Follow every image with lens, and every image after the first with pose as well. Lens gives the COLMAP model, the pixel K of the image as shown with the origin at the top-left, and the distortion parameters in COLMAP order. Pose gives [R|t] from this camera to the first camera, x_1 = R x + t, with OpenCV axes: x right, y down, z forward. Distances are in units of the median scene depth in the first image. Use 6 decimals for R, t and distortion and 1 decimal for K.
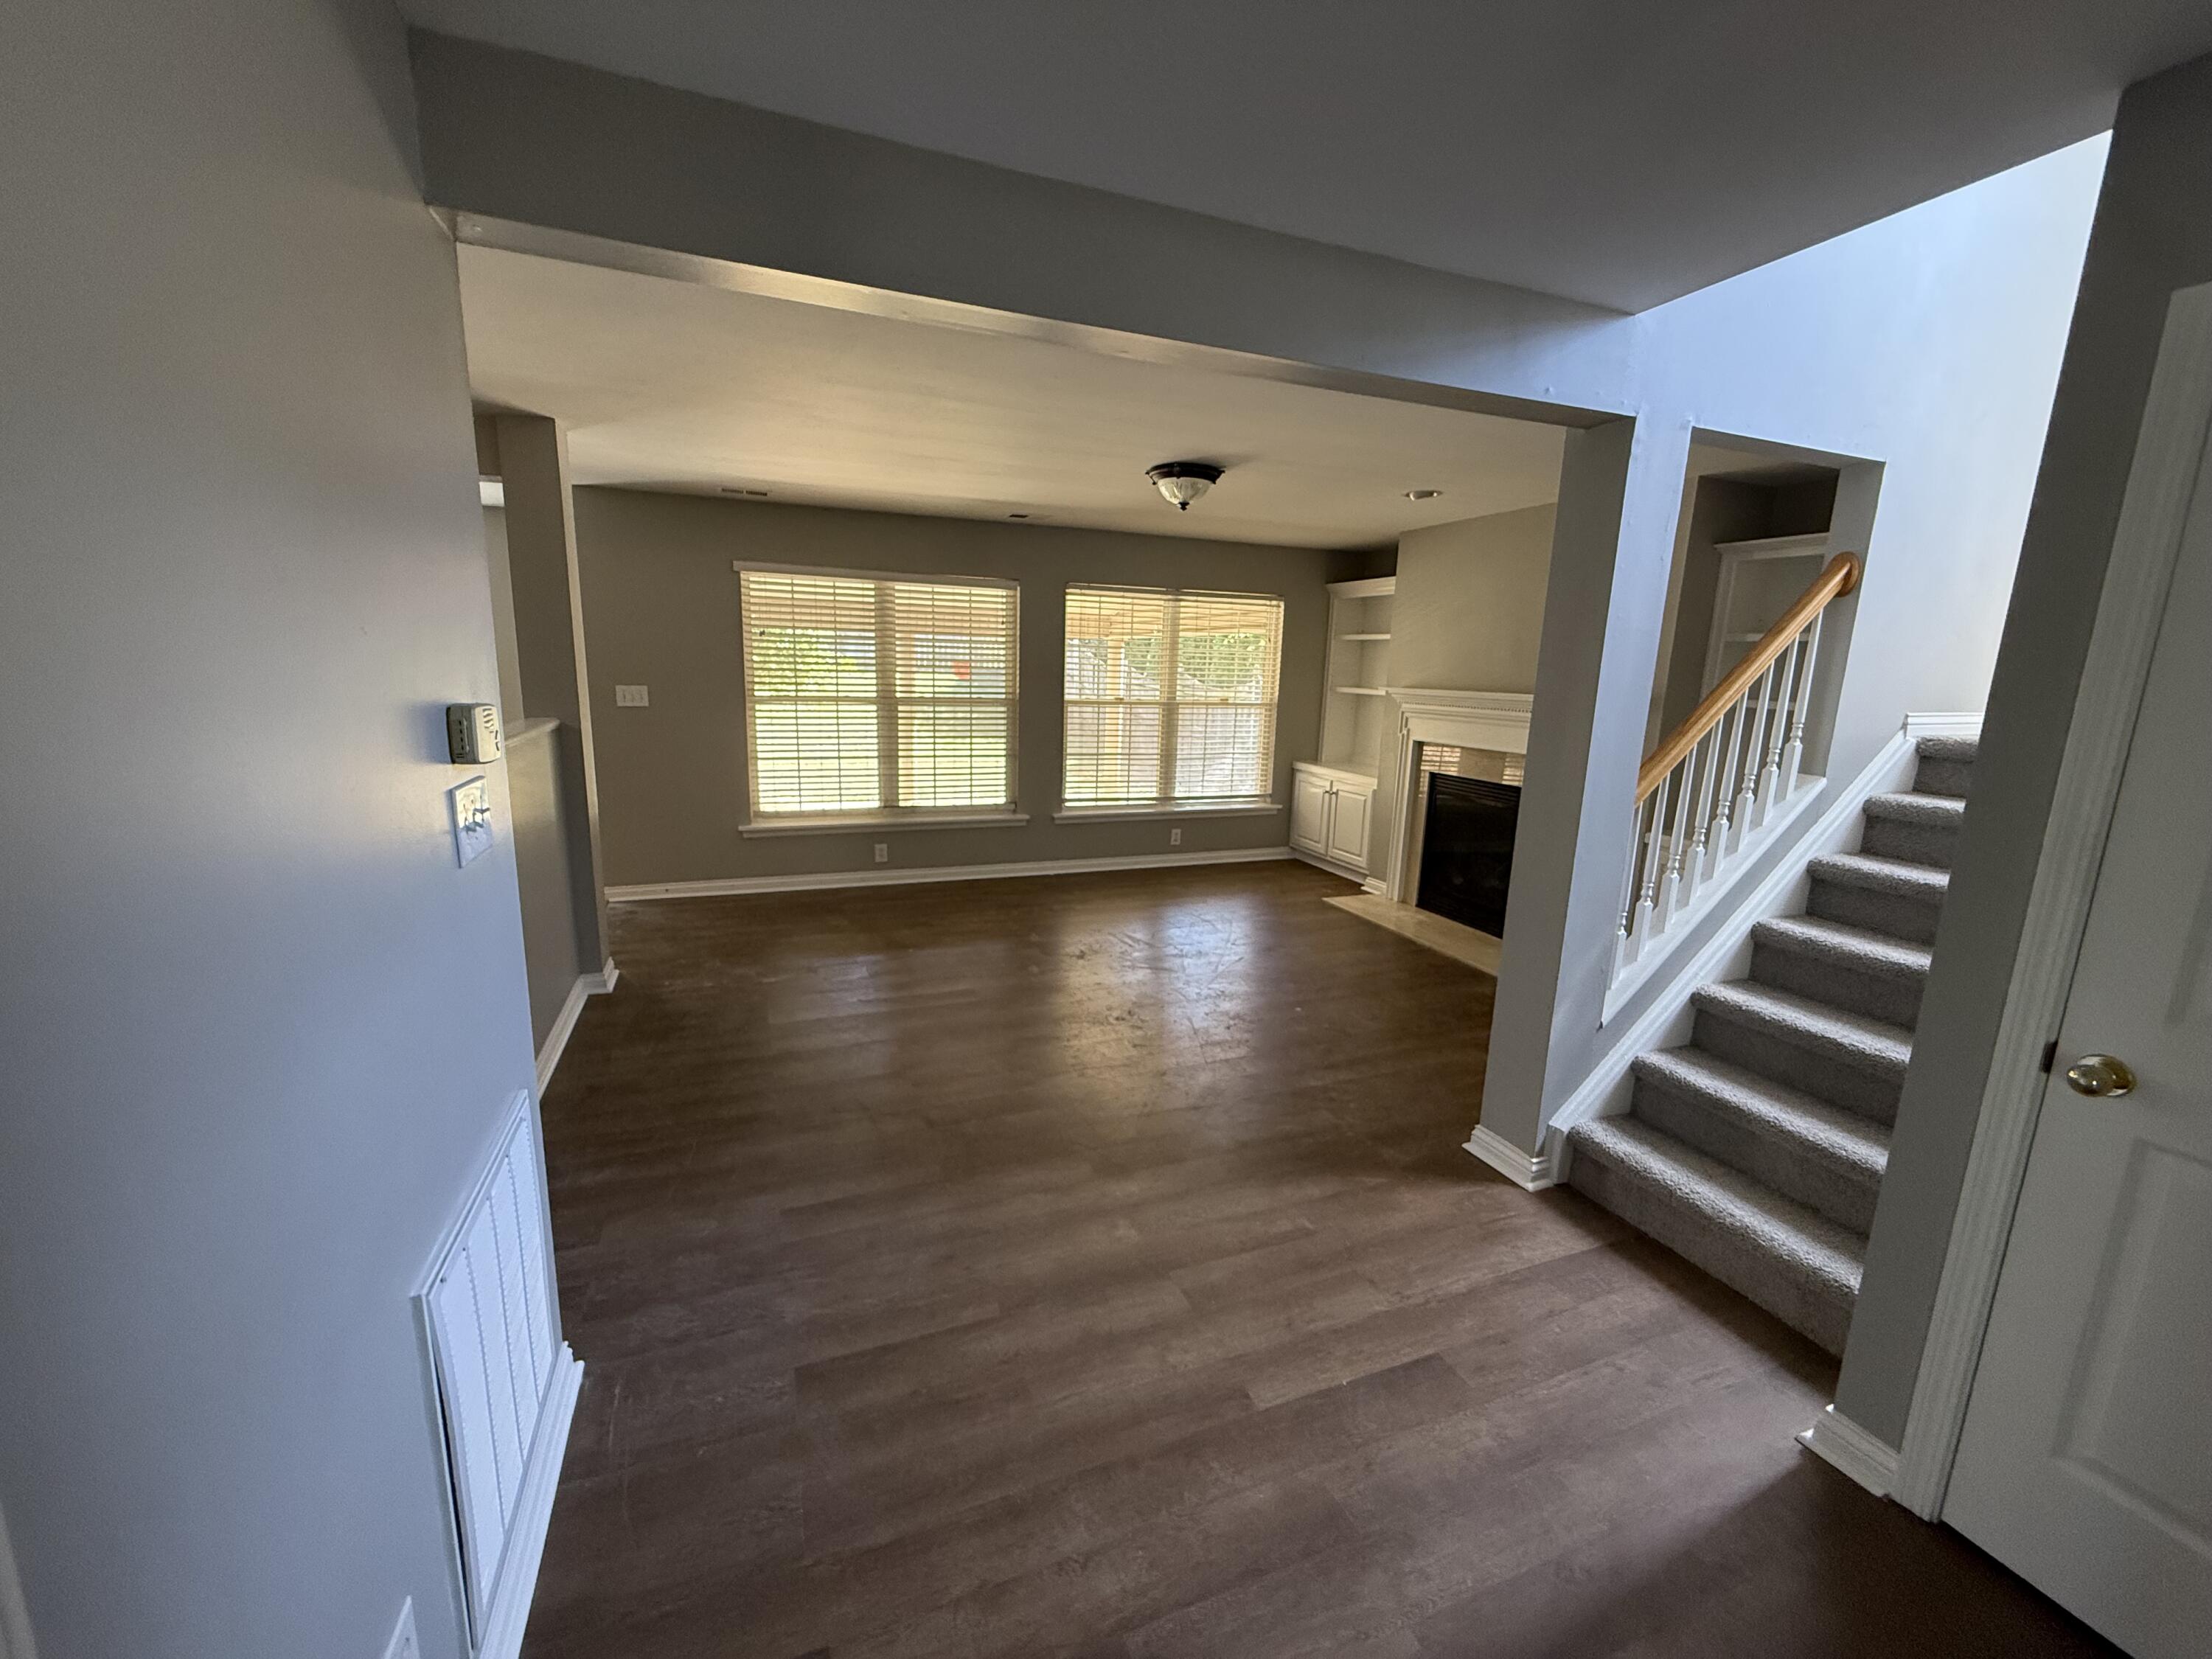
lens RADIAL K [[882.1, 0, 1094.1], [0, 882.1, 837.5], [0, 0, 1]] dist [0.000656, 0.000668]
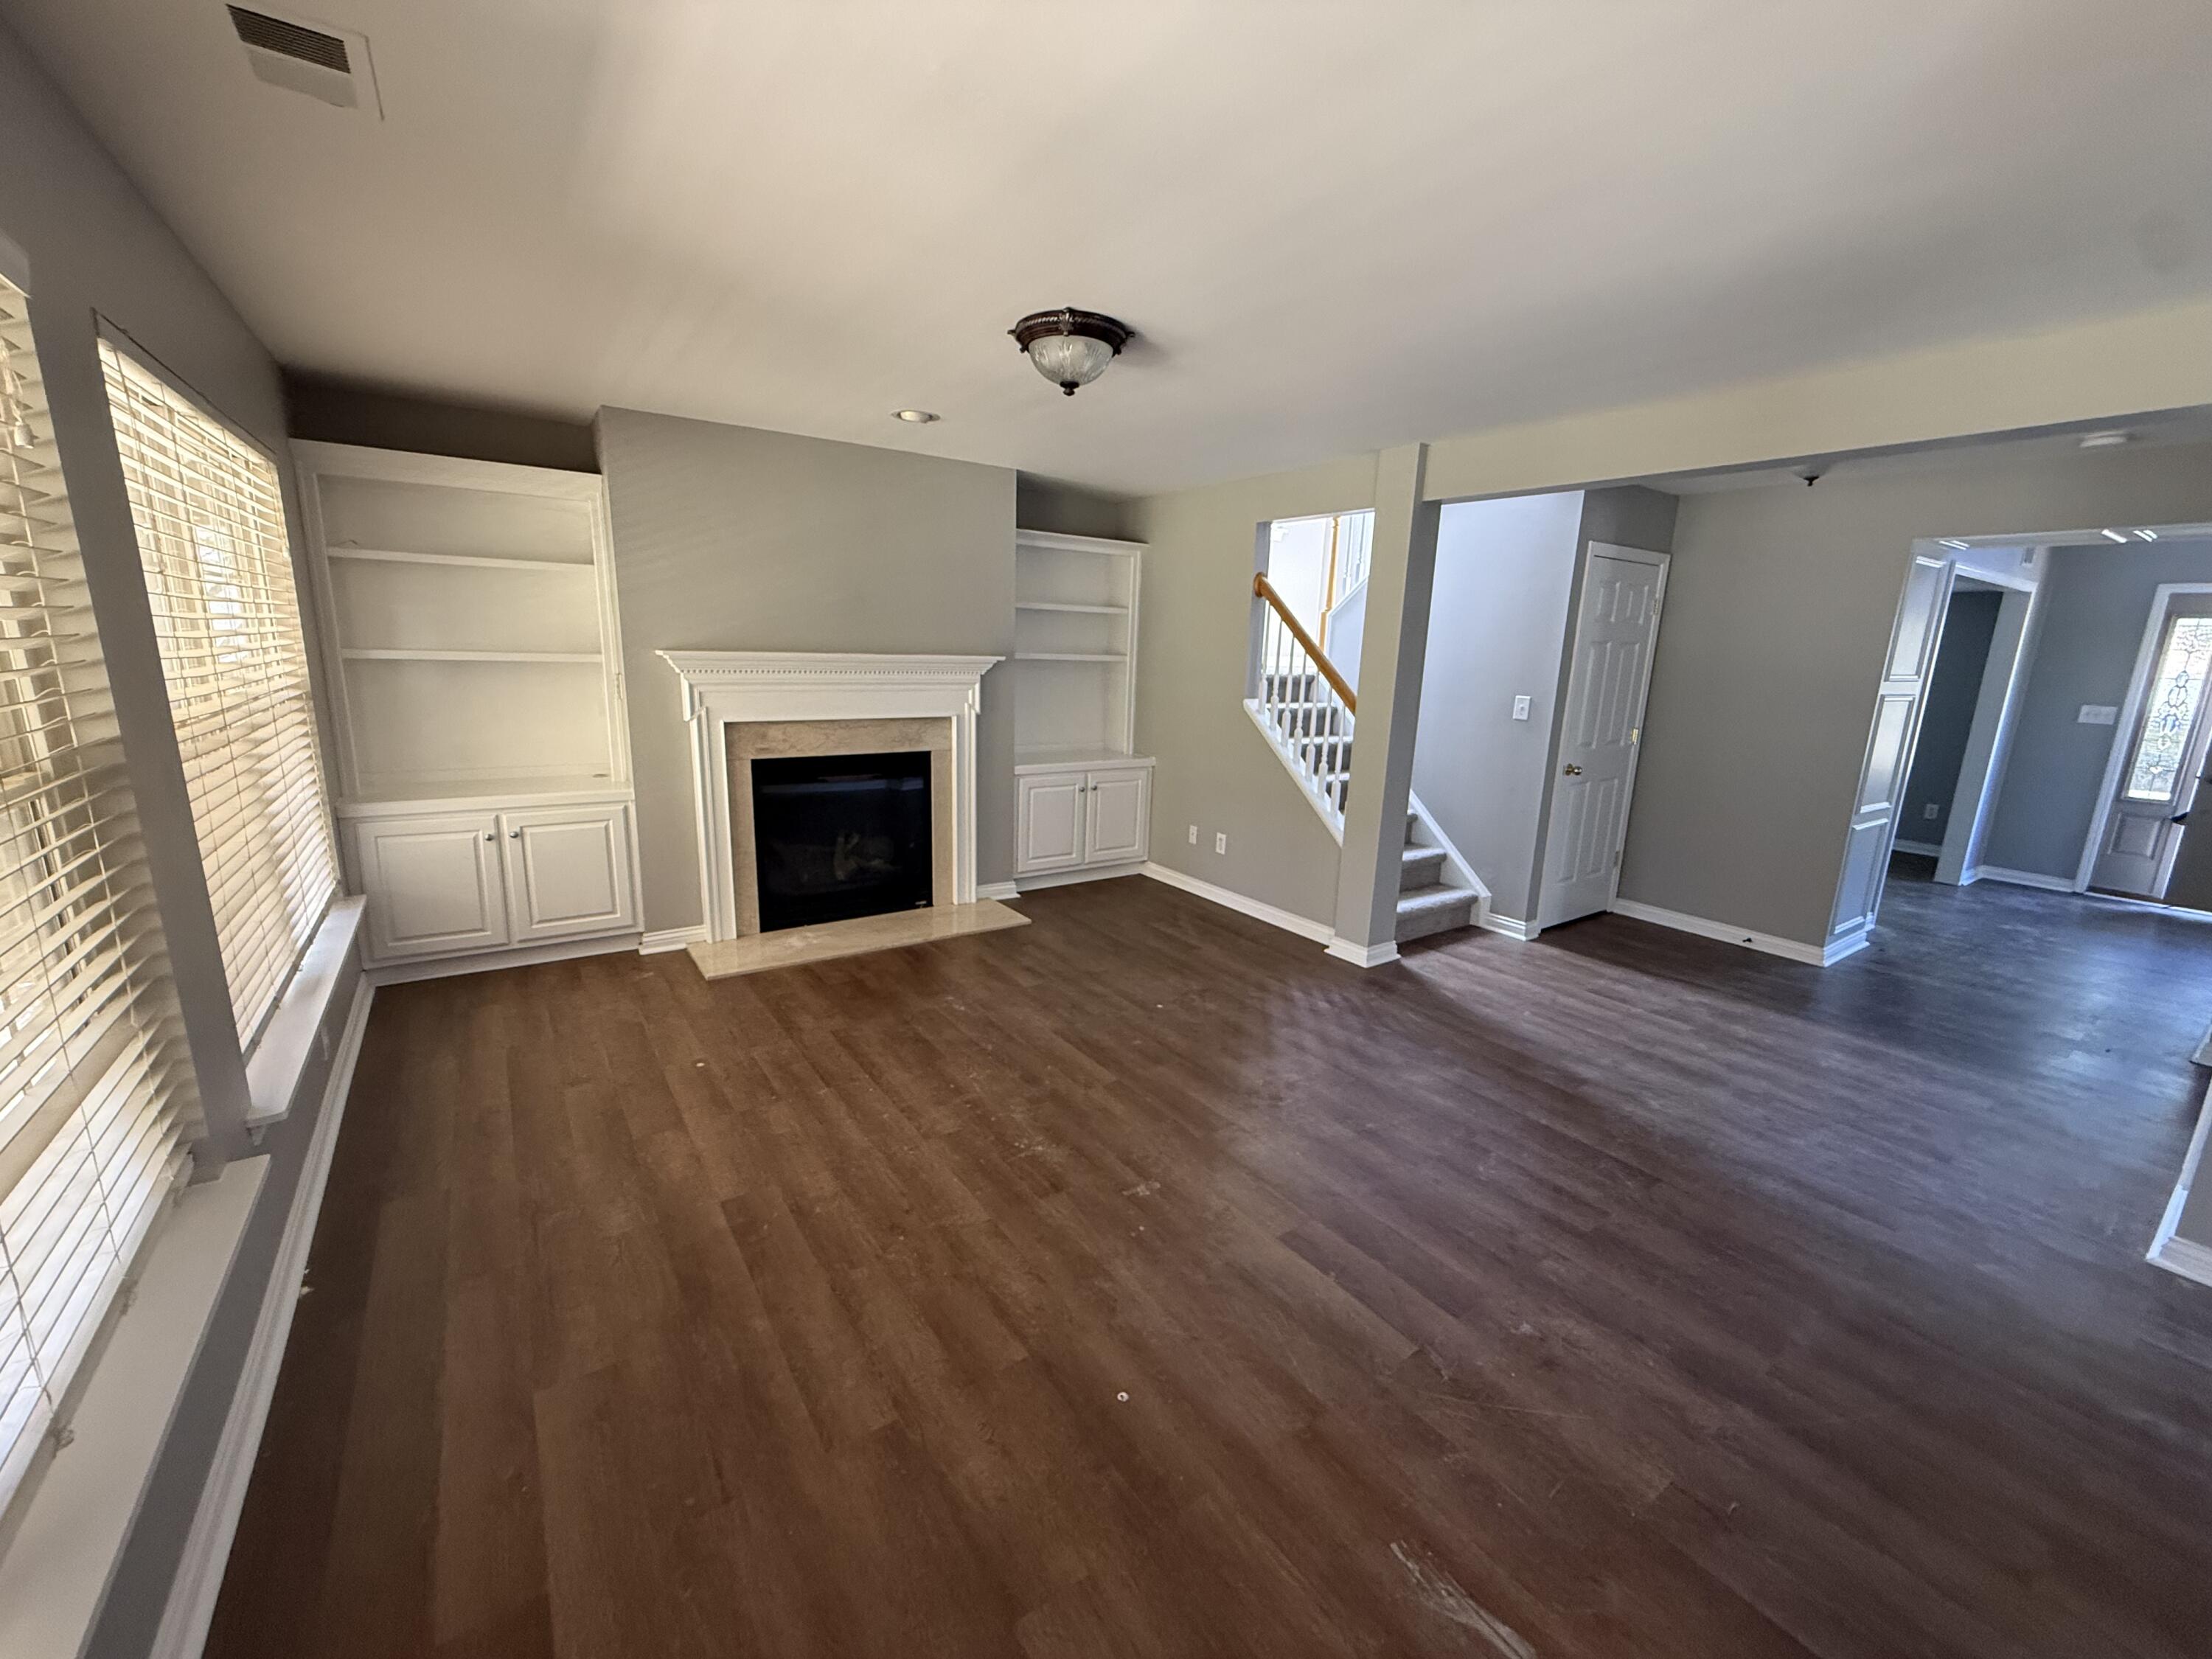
lens RADIAL K [[882.1, 0, 1101.7], [0, 882.1, 836.1], [0, 0, 1]] dist [0.000656, 0.000668]
pose [[-0.241800, -0.250188, 0.937517, -0.912254], [0.145837, 0.945843, 0.290023, -0.401470], [-0.959304, 0.206852, -0.192218, 1.855312]]
